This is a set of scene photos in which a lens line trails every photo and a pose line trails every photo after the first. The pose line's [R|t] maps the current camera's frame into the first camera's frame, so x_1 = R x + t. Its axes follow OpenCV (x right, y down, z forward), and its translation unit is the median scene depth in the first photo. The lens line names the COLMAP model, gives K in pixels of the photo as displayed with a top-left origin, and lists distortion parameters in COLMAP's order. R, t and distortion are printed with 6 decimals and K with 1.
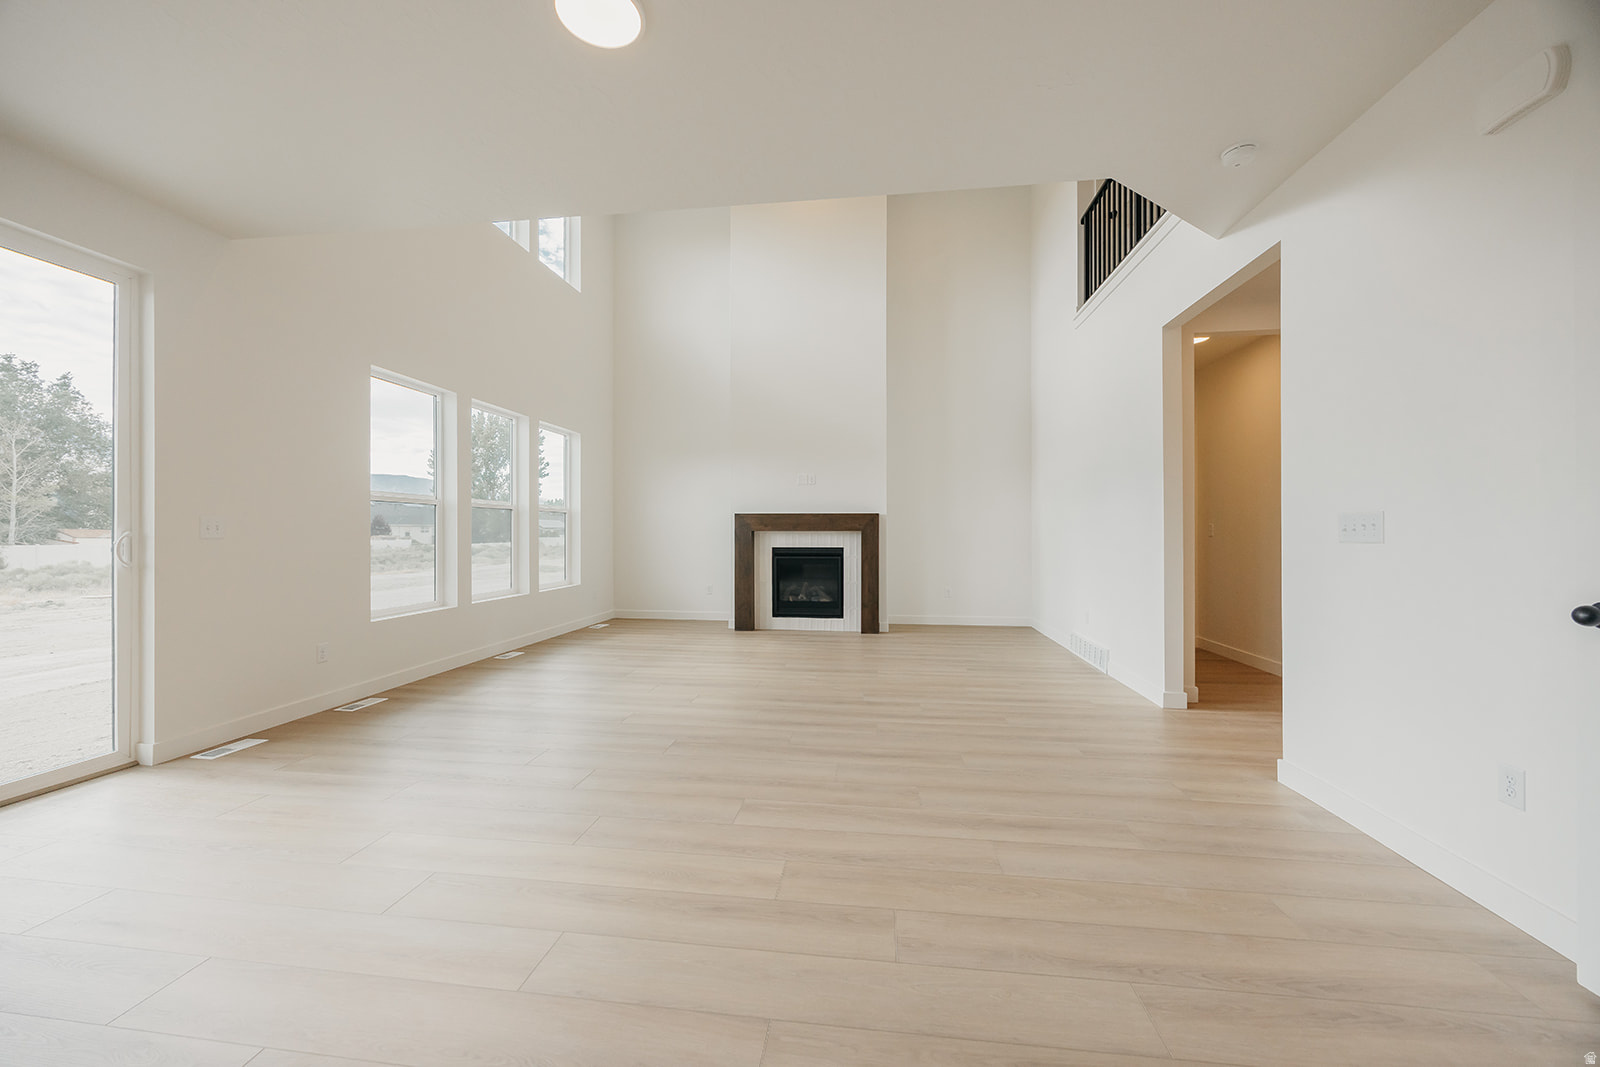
lens RADIAL K [[617.6, 0, 790.8], [0, 617.6, 532.4], [0, 0, 1]] dist [0.007805, 0.000119]
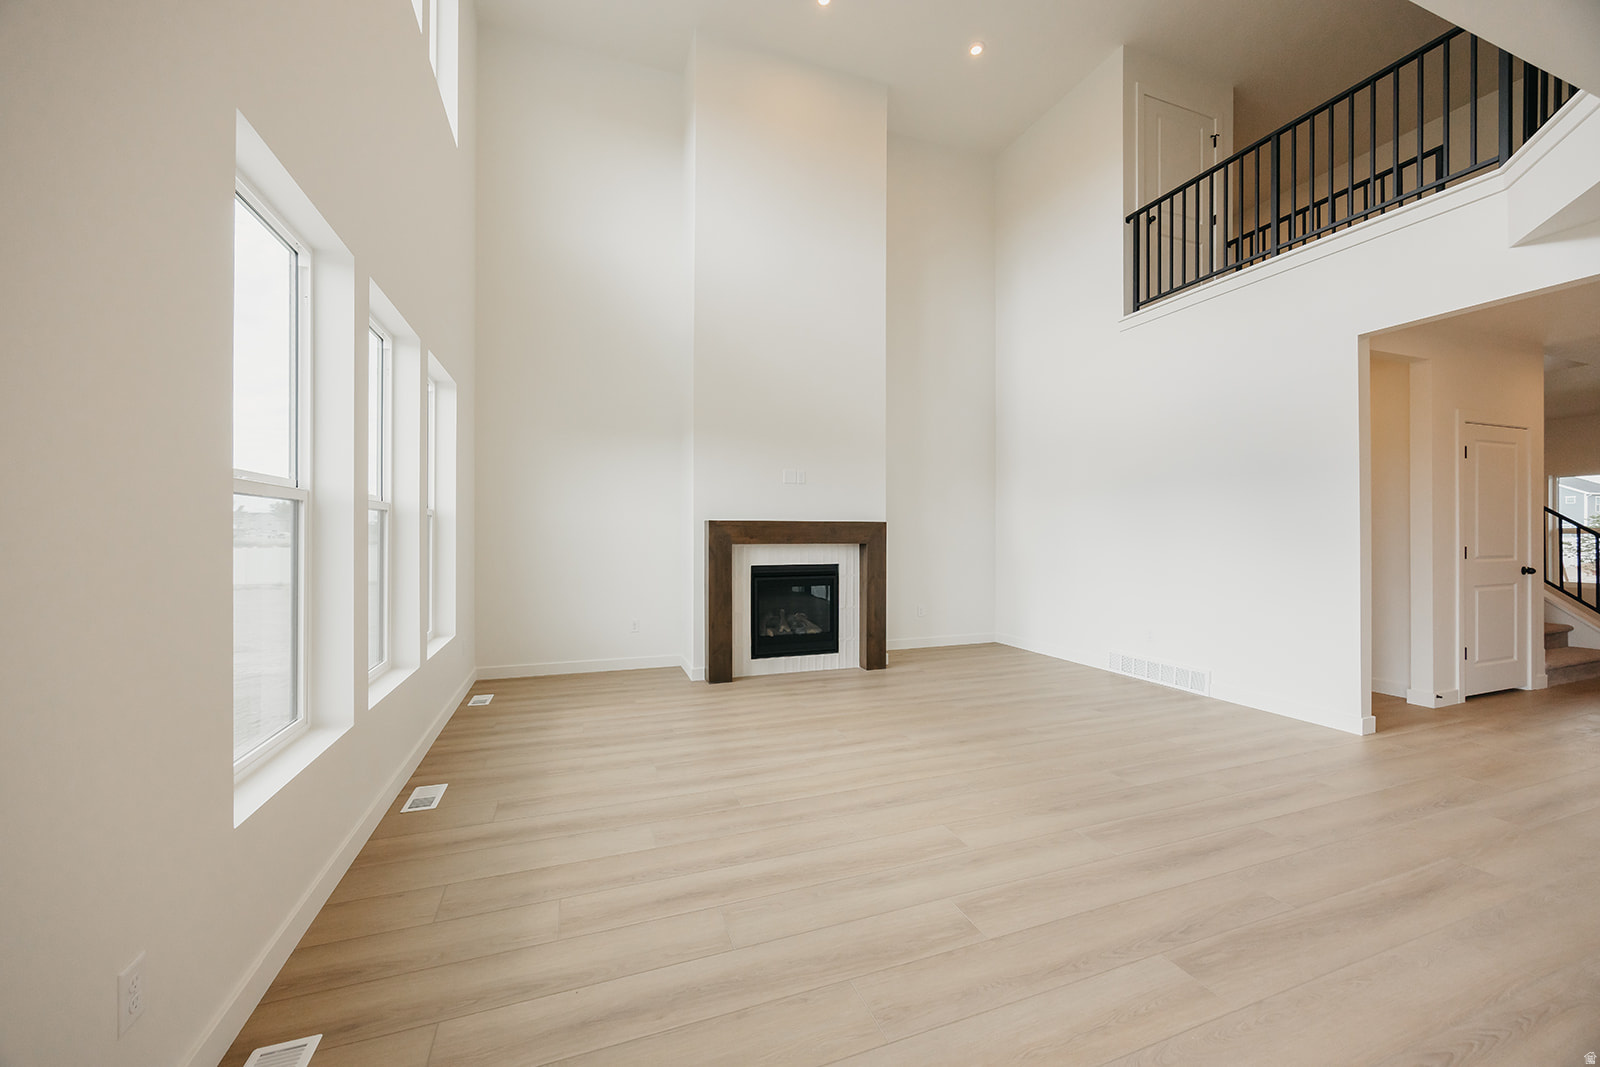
lens RADIAL K [[617.6, 0, 804.2], [0, 617.6, 532.6], [0, 0, 1]] dist [0.007805, 0.000119]
pose [[0.872411, 0.003776, 0.488758, -0.342849], [-0.003810, 0.999992, -0.000925, -0.015718], [-0.488758, -0.001055, 0.872419, 0.320085]]
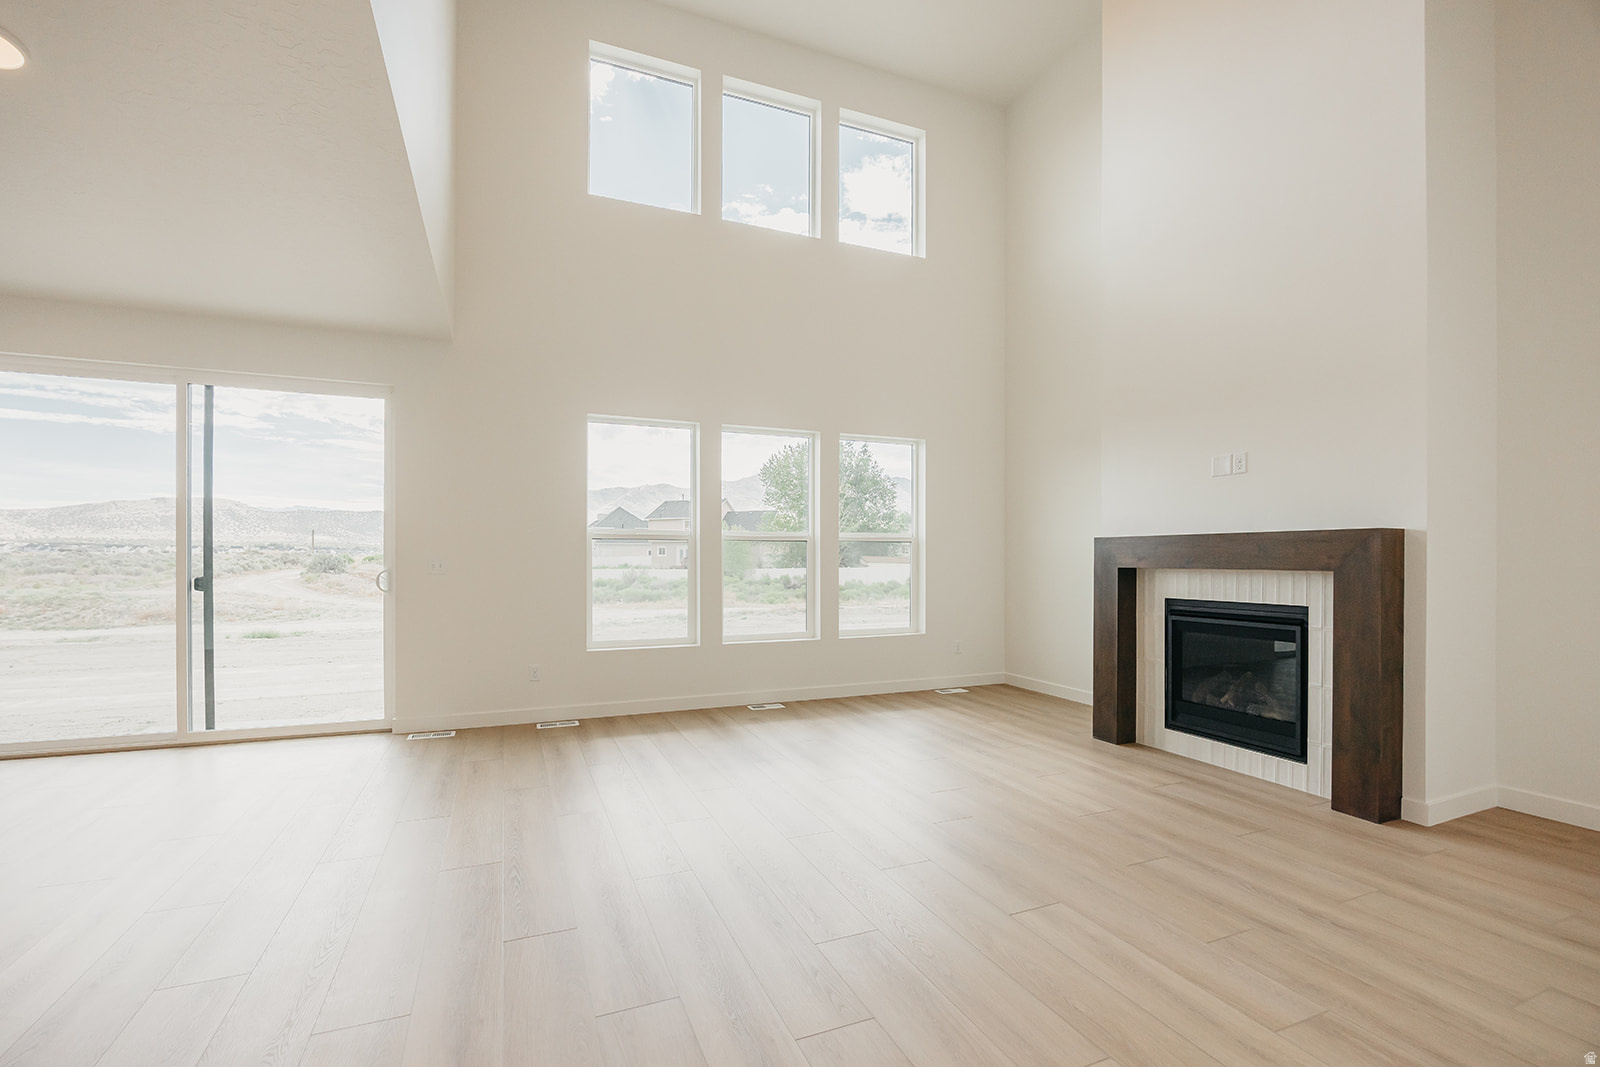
lens RADIAL K [[689.4, 0, 783.3], [0, 689.4, 558.4], [0, 0, 1]] dist [-0.012983, -0.000089]
pose [[0.506095, 0.001044, -0.862477, 0.320204], [-0.000890, 0.999999, 0.000688, -0.010961], [0.862477, 0.000419, 0.506095, 0.414396]]
